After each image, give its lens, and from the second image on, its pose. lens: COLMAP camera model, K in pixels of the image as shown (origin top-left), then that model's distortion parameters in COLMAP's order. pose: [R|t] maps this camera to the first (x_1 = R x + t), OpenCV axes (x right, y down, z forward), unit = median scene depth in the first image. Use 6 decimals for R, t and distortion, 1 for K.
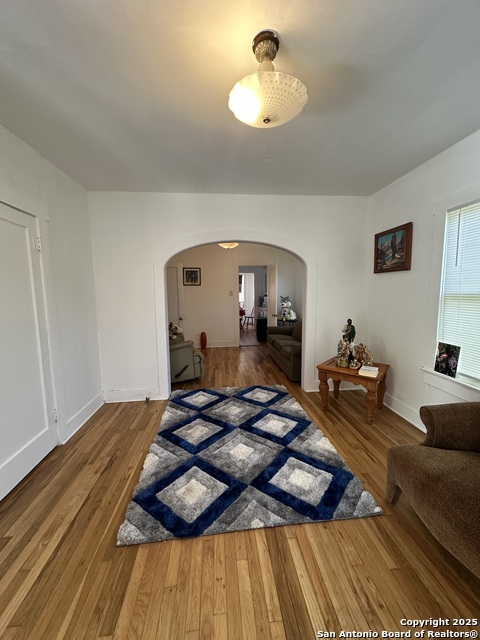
lens RADIAL K [[258.3, 0, 239.6], [0, 258.3, 319.9], [0, 0, 1]] dist [-0.000105, 0.000312]
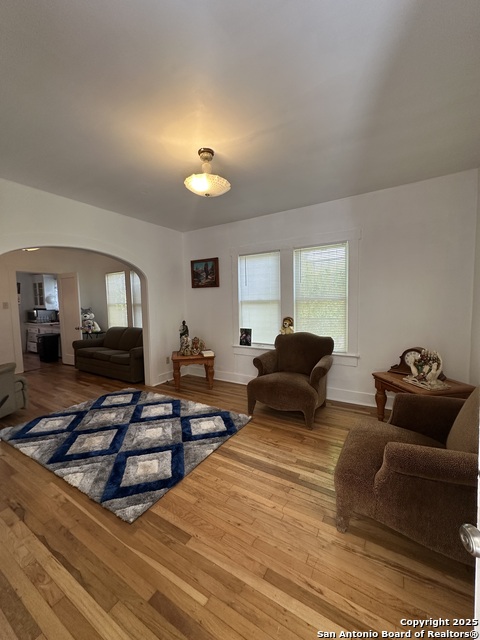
lens RADIAL K [[258.3, 0, 240.6], [0, 258.3, 320.9], [0, 0, 1]] dist [-0.000105, 0.000312]
pose [[0.601983, -0.060110, 0.796243, -0.581249], [0.100583, 0.994928, -0.000934, 0.034568], [-0.792149, 0.080651, 0.604976, -0.064224]]
